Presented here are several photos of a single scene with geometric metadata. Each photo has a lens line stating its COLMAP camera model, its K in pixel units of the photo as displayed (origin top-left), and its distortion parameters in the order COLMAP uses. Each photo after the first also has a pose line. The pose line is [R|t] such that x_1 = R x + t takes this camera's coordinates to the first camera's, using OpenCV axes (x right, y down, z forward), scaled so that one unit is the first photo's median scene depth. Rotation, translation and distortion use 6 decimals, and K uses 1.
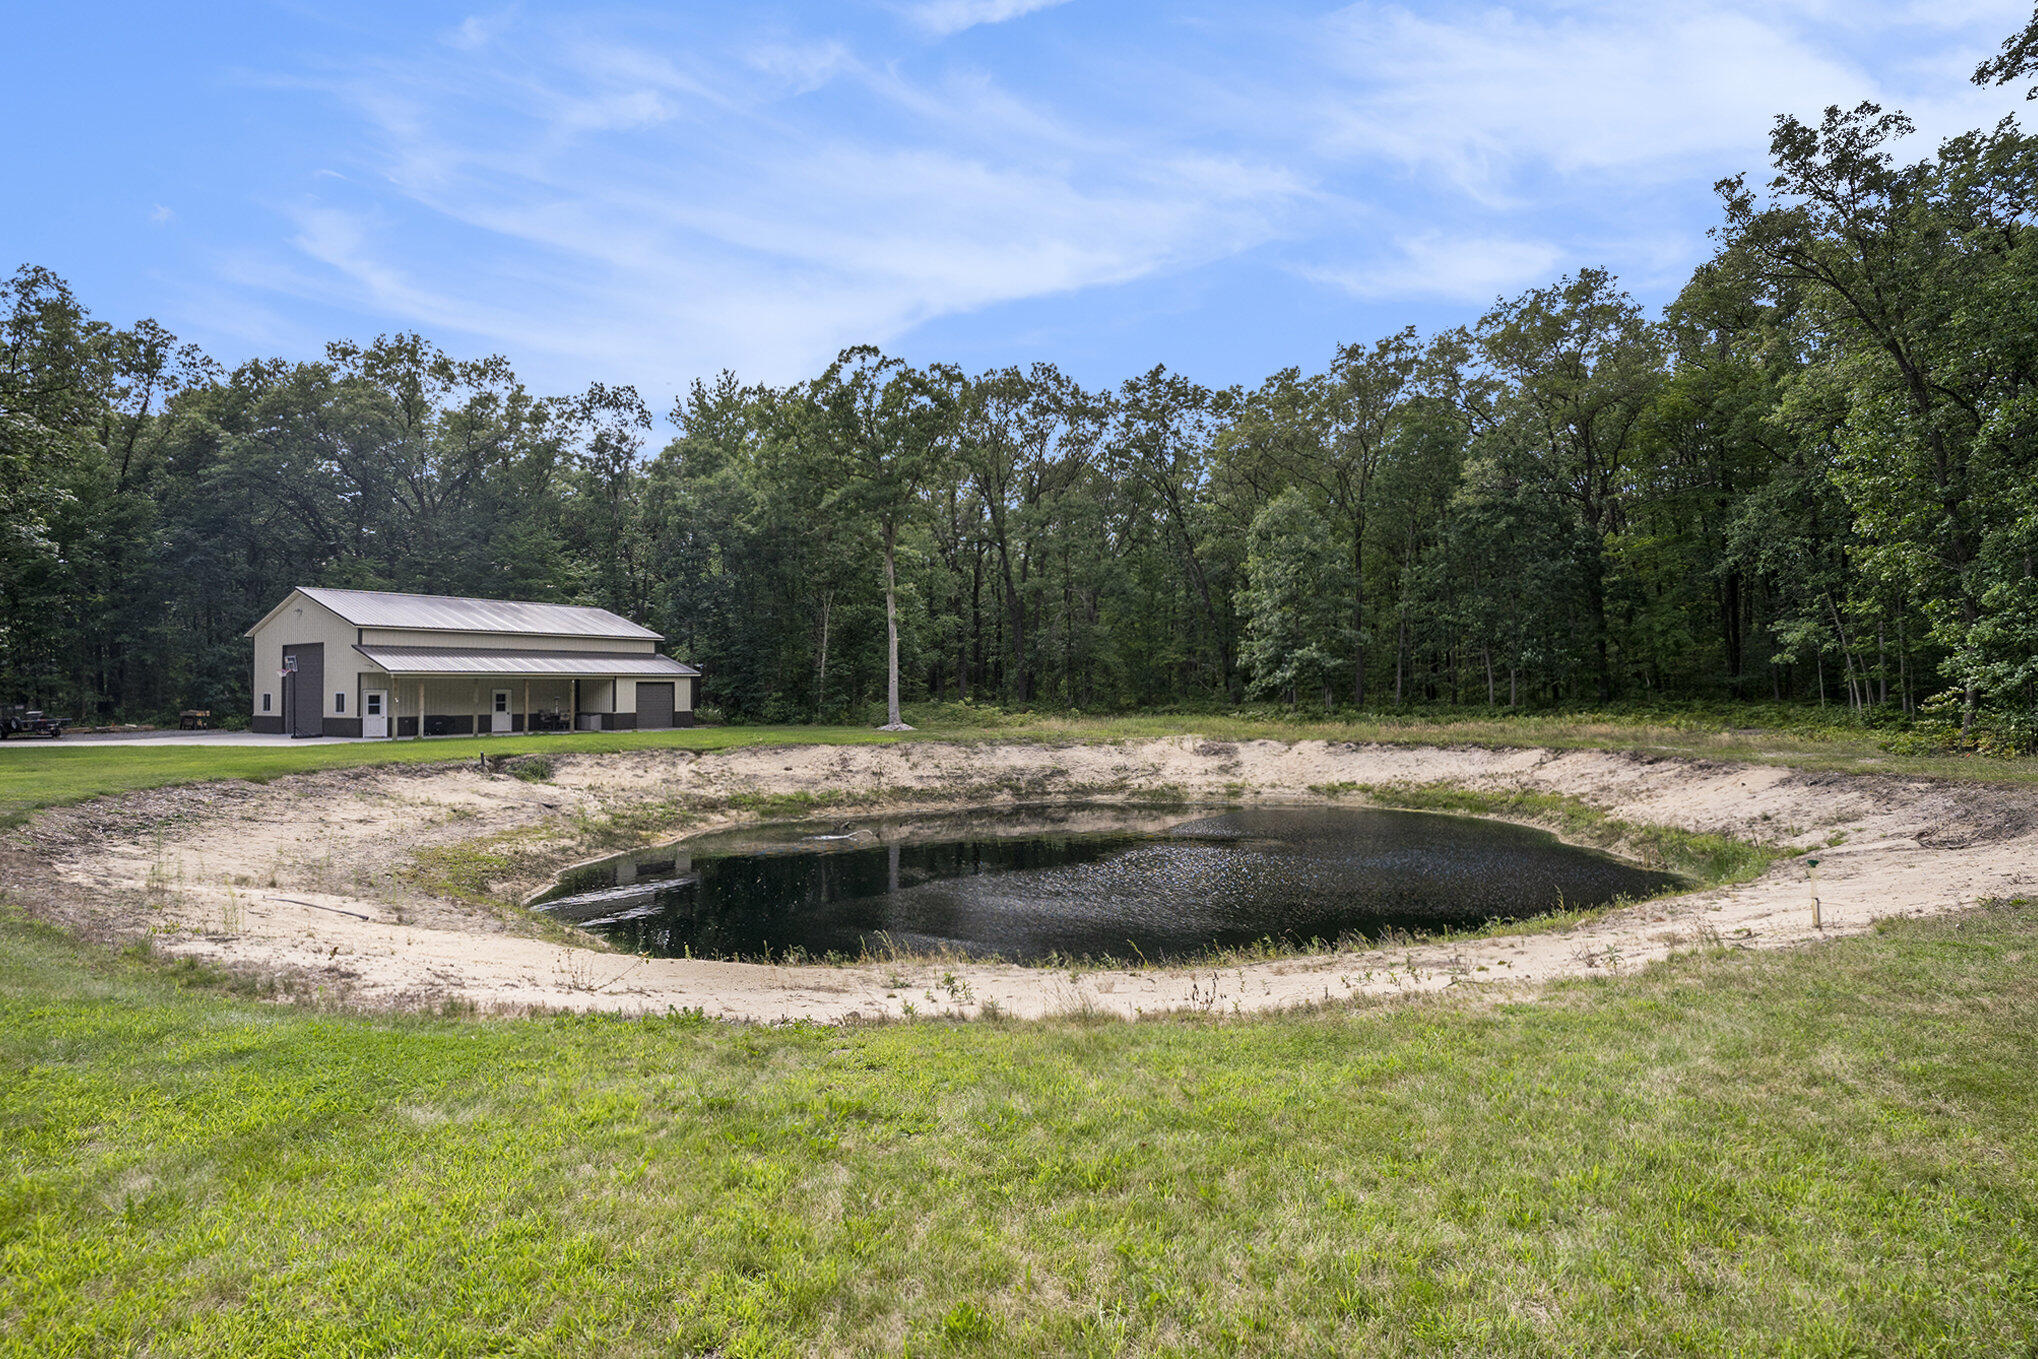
lens RADIAL K [[1041.0, 0, 992.0], [0, 1041.0, 687.4], [0, 0, 1]] dist [-0.033340, 0.019028]
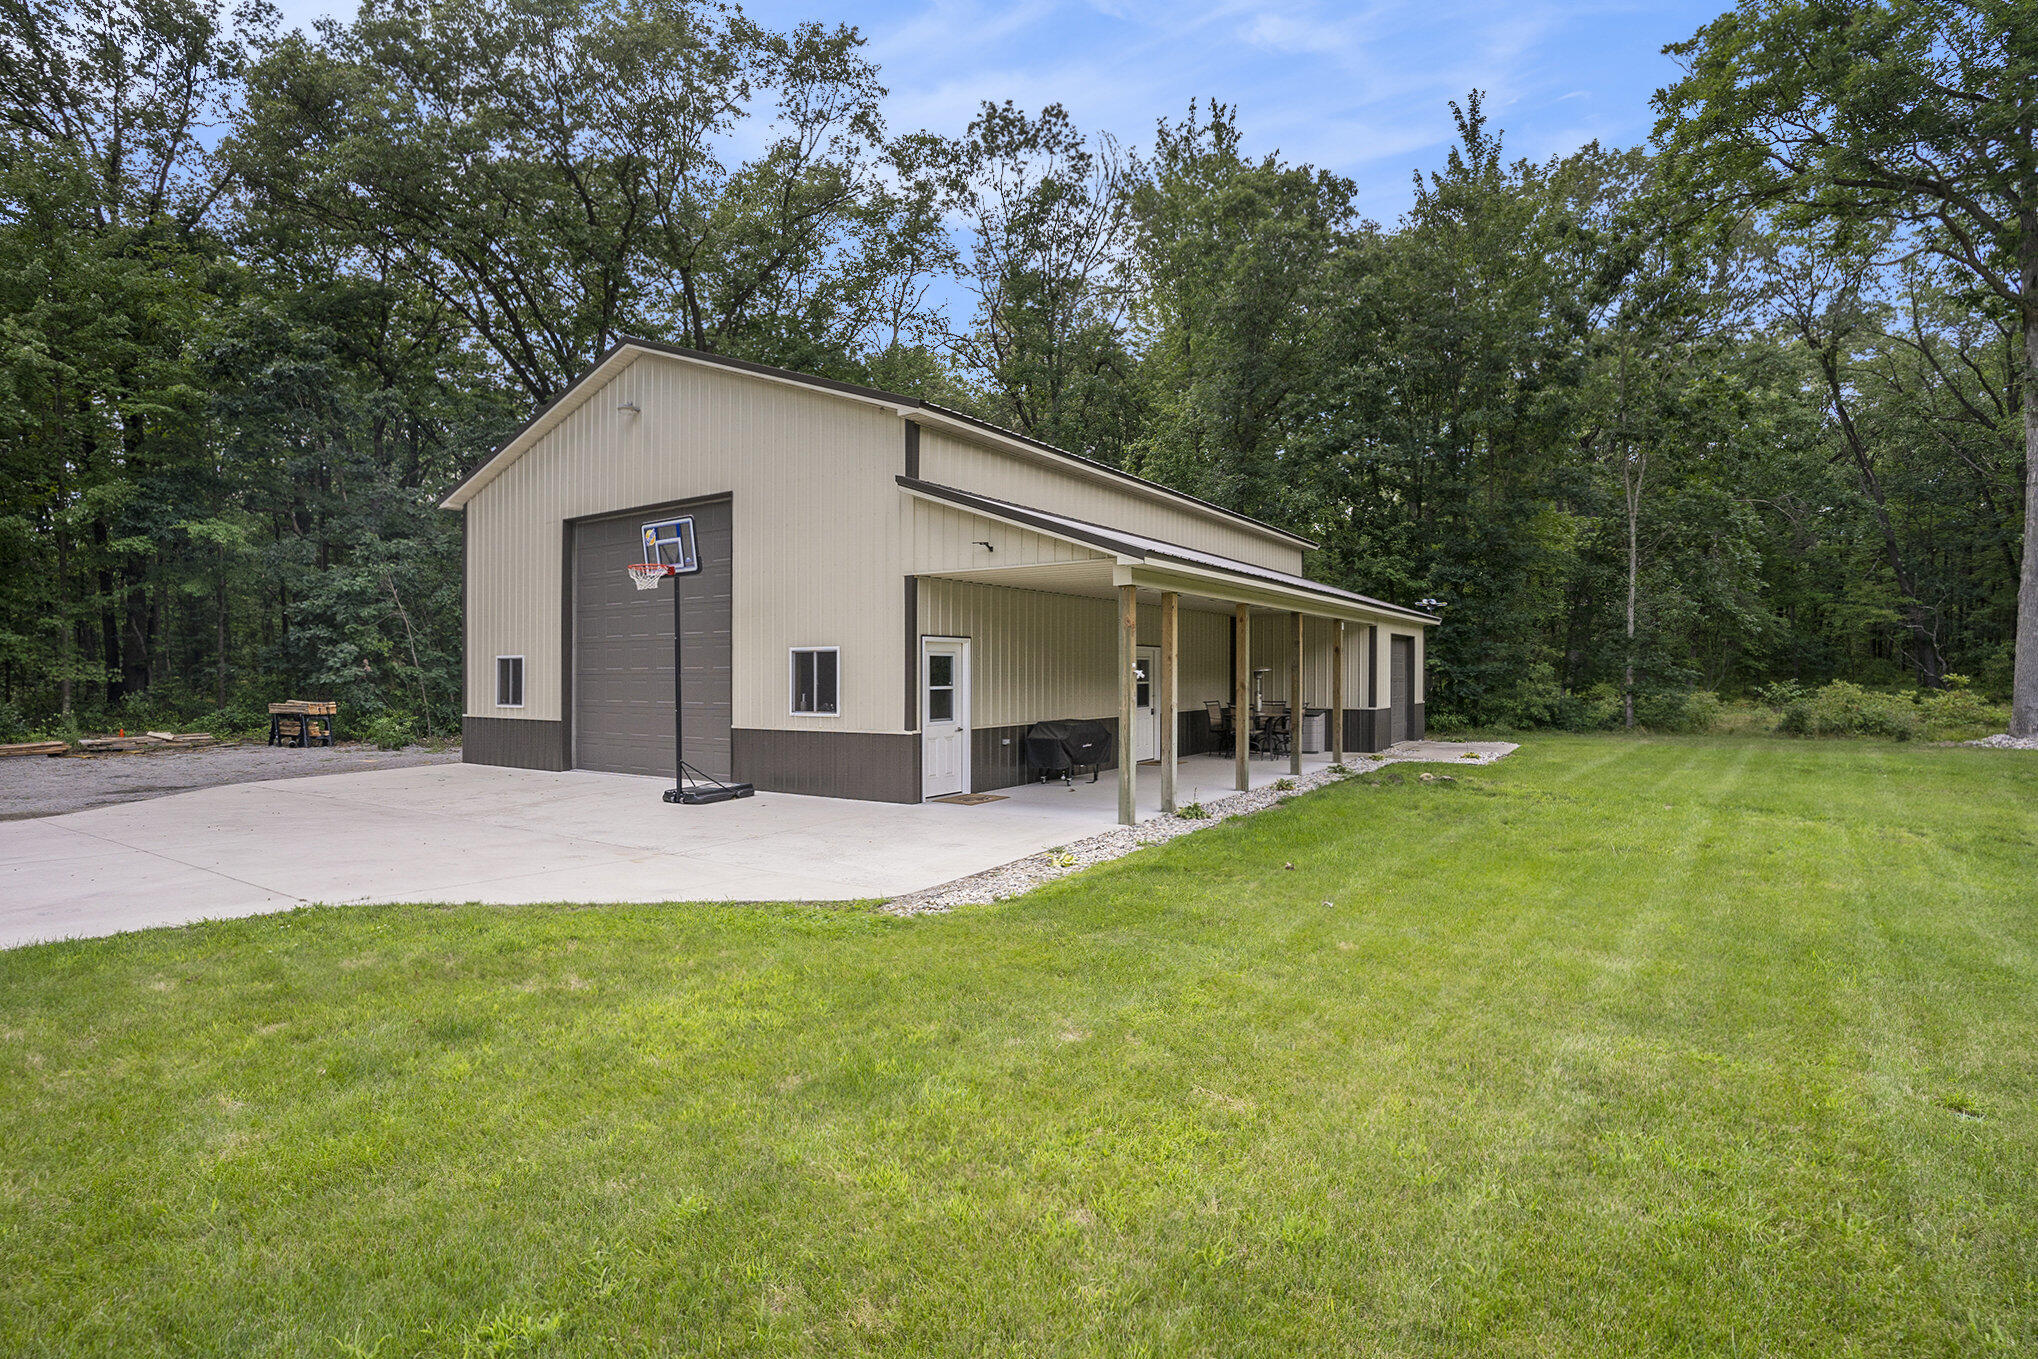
lens RADIAL K [[1041.0, 0, 992.0], [0, 1041.0, 687.4], [0, 0, 1]] dist [-0.033340, 0.019028]
pose [[0.999469, 0.001930, -0.032523, -0.522312], [-0.001516, 0.999918, 0.012747, 0.011764], [0.032545, -0.012691, 0.999390, 0.637853]]
